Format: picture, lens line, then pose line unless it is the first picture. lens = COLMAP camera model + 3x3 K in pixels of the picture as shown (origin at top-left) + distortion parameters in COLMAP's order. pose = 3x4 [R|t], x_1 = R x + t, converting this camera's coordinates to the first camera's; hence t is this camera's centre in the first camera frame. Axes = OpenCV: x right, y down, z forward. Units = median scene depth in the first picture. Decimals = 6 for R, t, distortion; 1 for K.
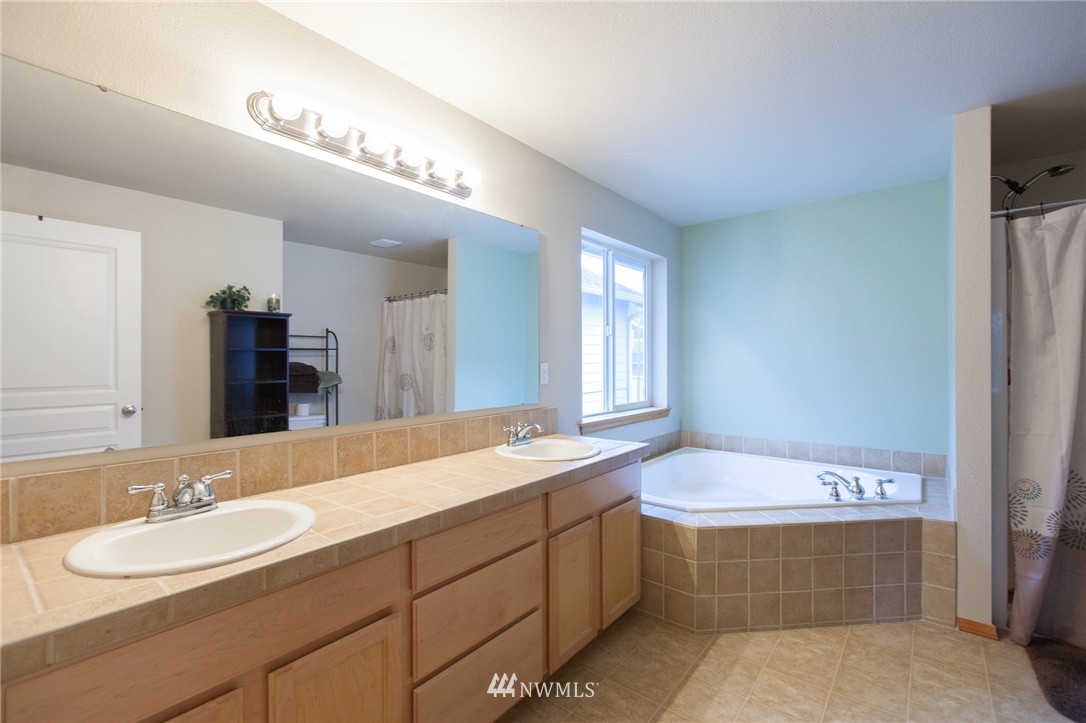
lens RADIAL K [[479.0, 0, 540.5], [0, 479.0, 361.5], [0, 0, 1]] dist [0.002003, -0.000073]
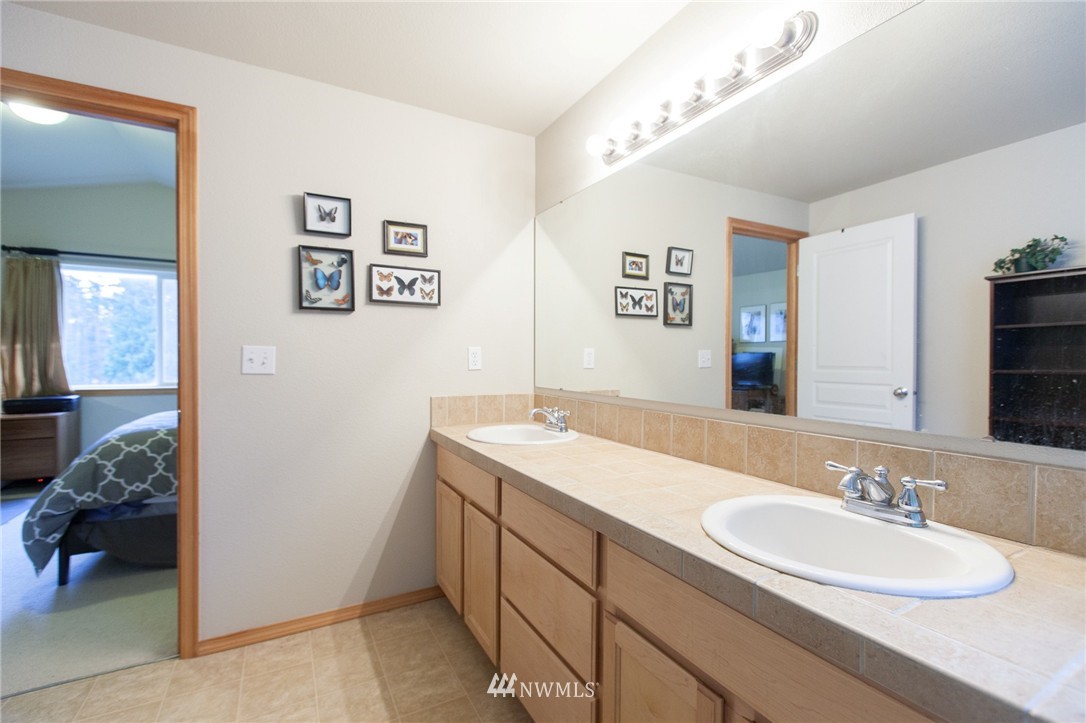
lens RADIAL K [[479.0, 0, 540.5], [0, 479.0, 361.5], [0, 0, 1]] dist [0.002003, -0.000073]
pose [[-0.377851, 0.016671, -0.925716, 0.590665], [0.002703, 0.999853, 0.016903, 0.025713], [0.925862, 0.003884, -0.377841, 1.066078]]
